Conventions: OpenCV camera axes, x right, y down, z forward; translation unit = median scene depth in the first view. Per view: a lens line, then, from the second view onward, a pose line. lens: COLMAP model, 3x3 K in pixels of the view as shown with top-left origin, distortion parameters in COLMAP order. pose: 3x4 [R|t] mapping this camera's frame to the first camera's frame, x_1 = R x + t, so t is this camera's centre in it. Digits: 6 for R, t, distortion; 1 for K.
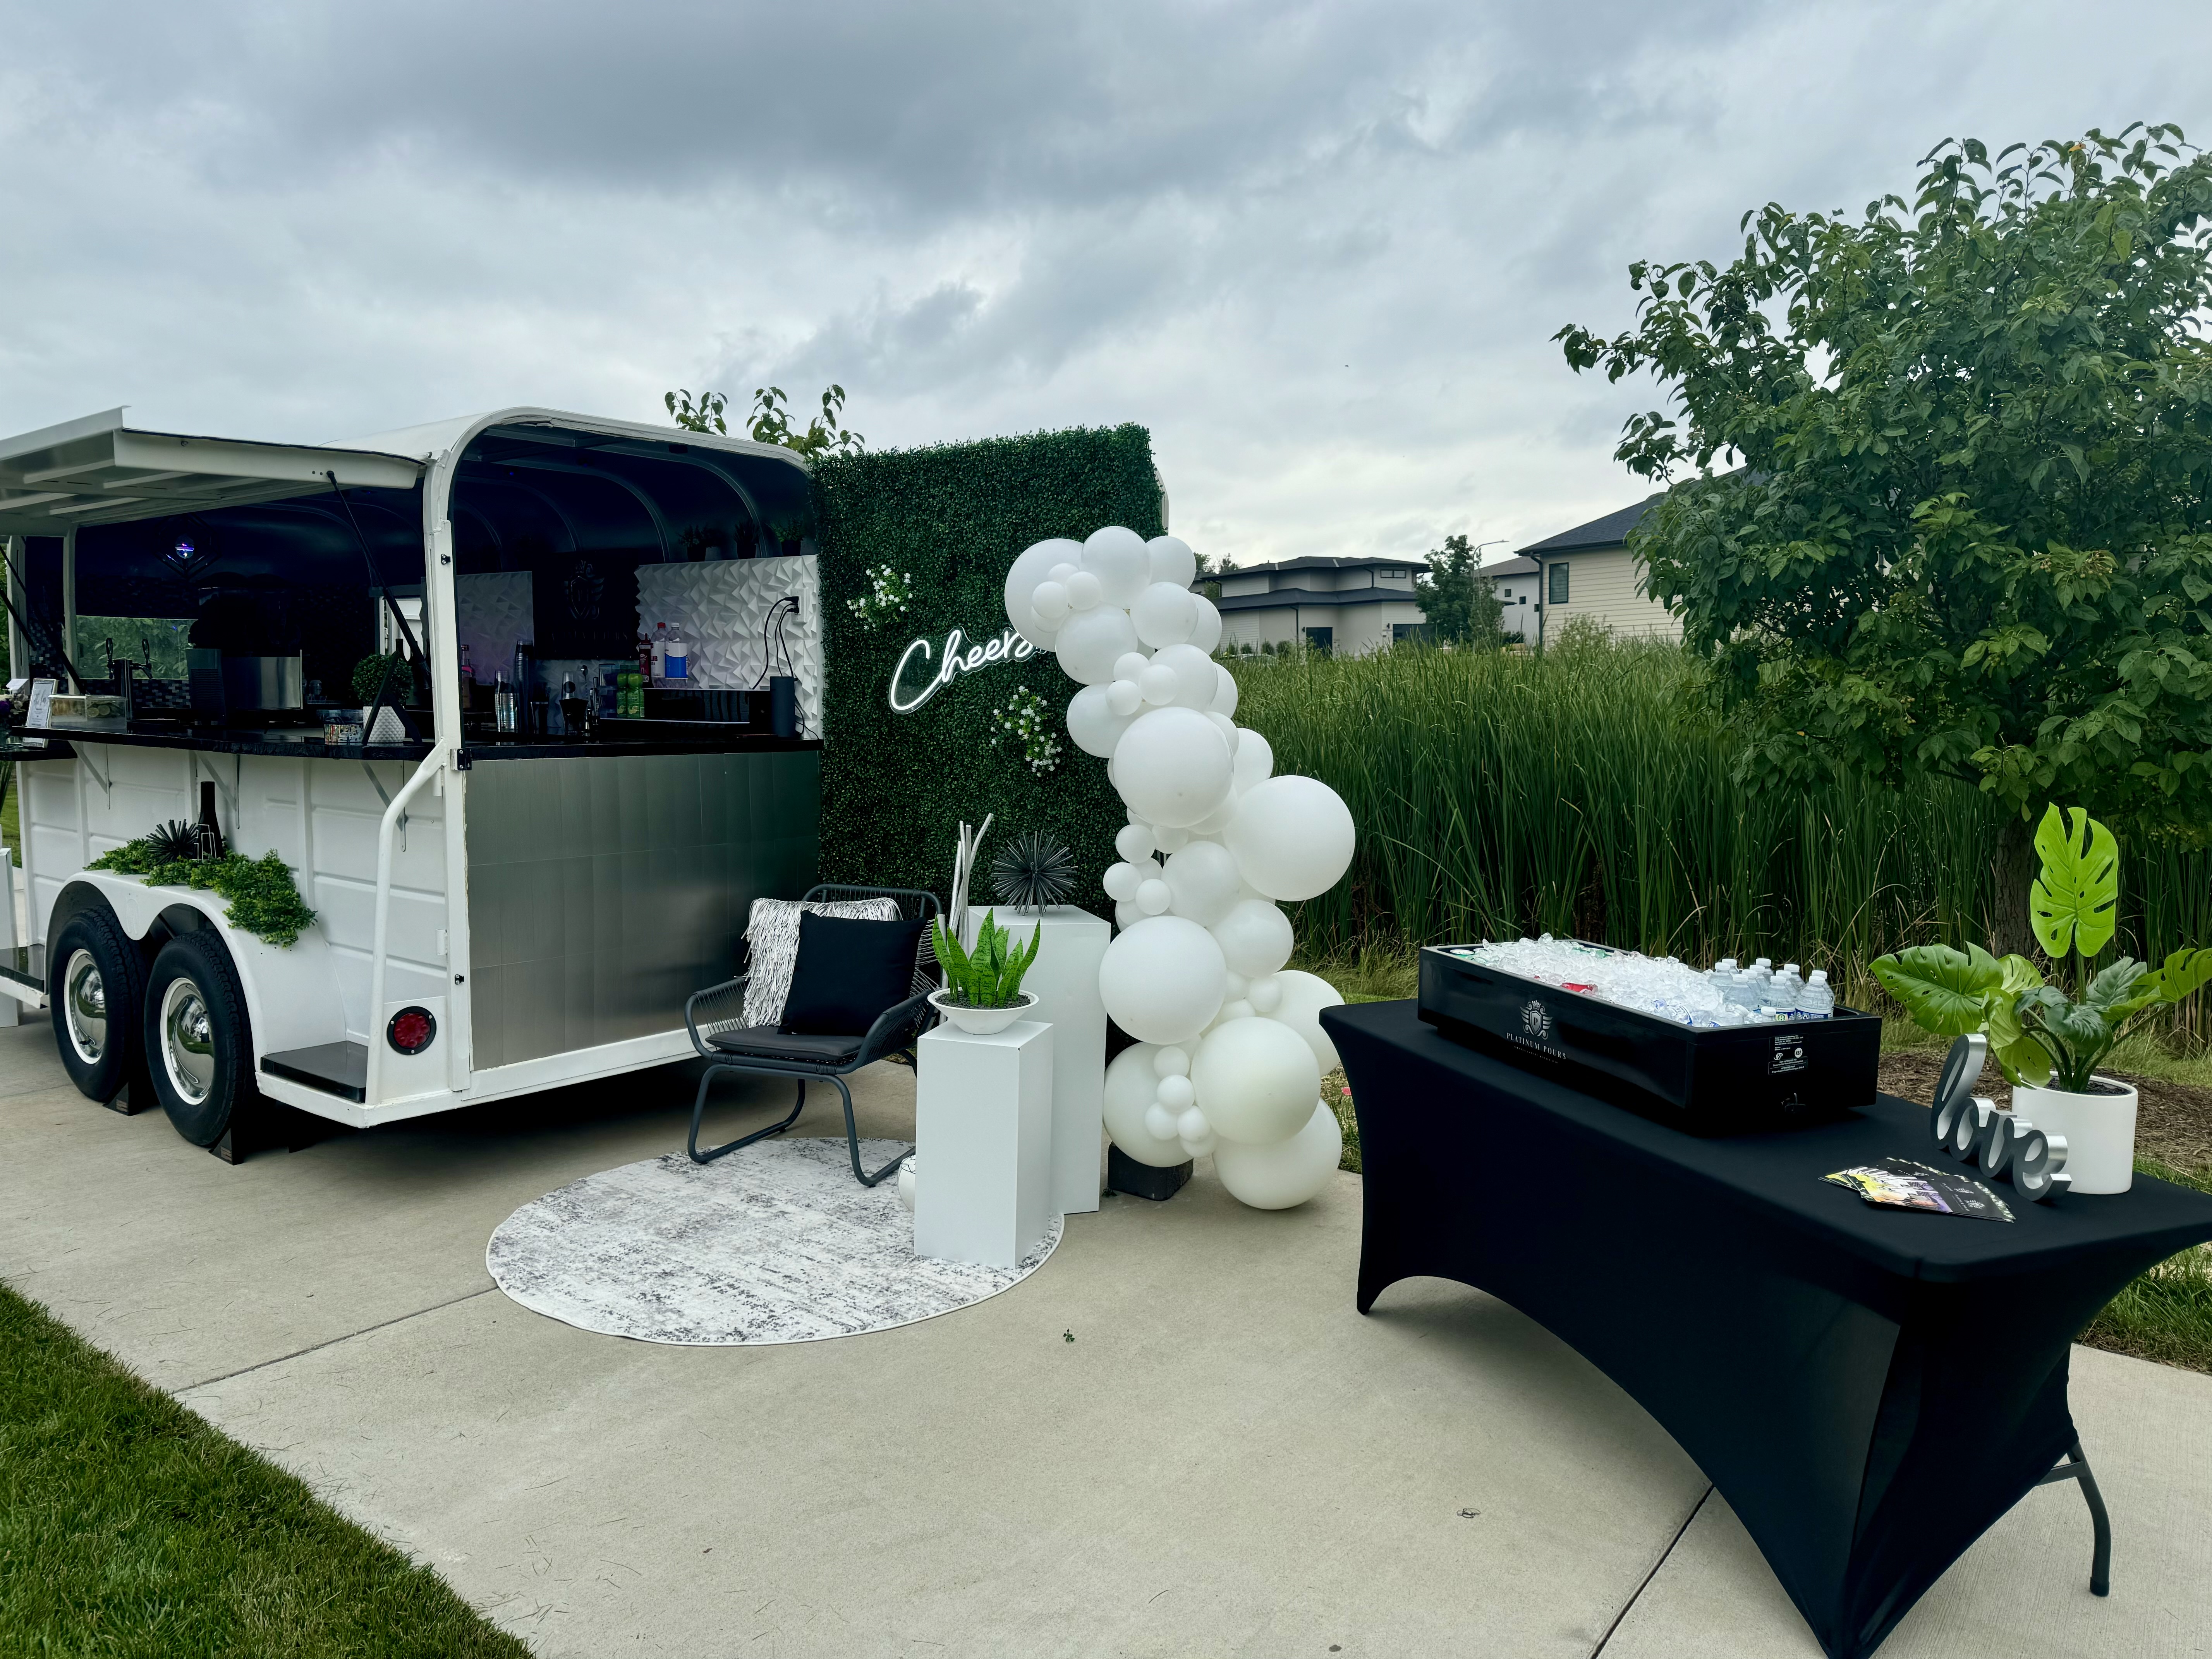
lens RADIAL K [[1538.5, 0, 1098.5], [0, 1538.5, 863.0], [0, 0, 1]] dist [0.002806, 0.000595]
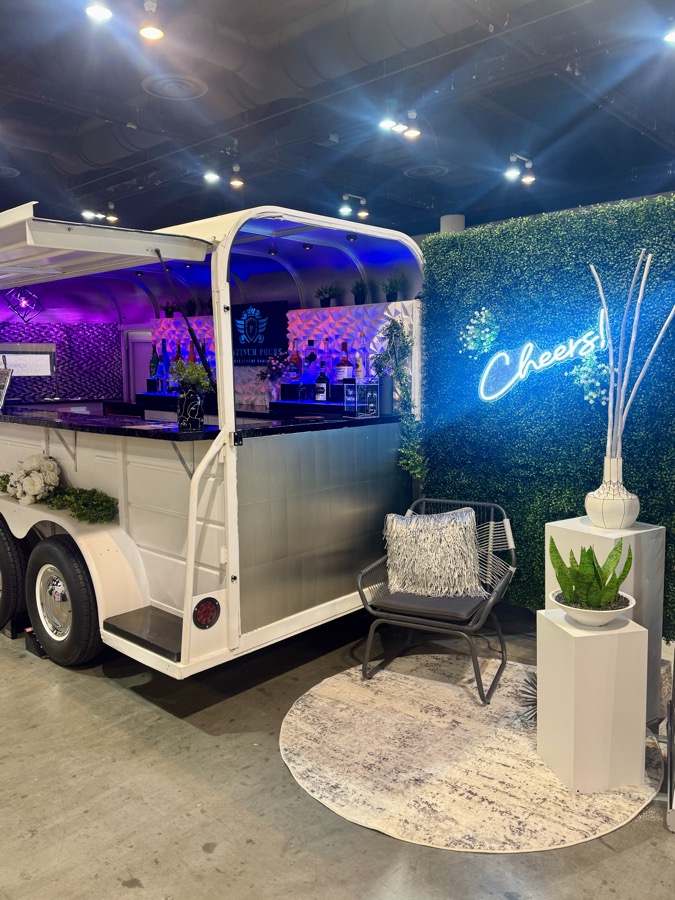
lens RADIAL K [[689.5, 0, 363.5], [0, 689.5, 451.7], [0, 0, 1]] dist [0.000650, 0.001024]
pose [[0.998295, -0.022534, -0.053838, -0.227420], [0.023106, 0.999683, 0.010028, -0.052244], [0.053595, -0.011255, 0.998499, 0.292002]]
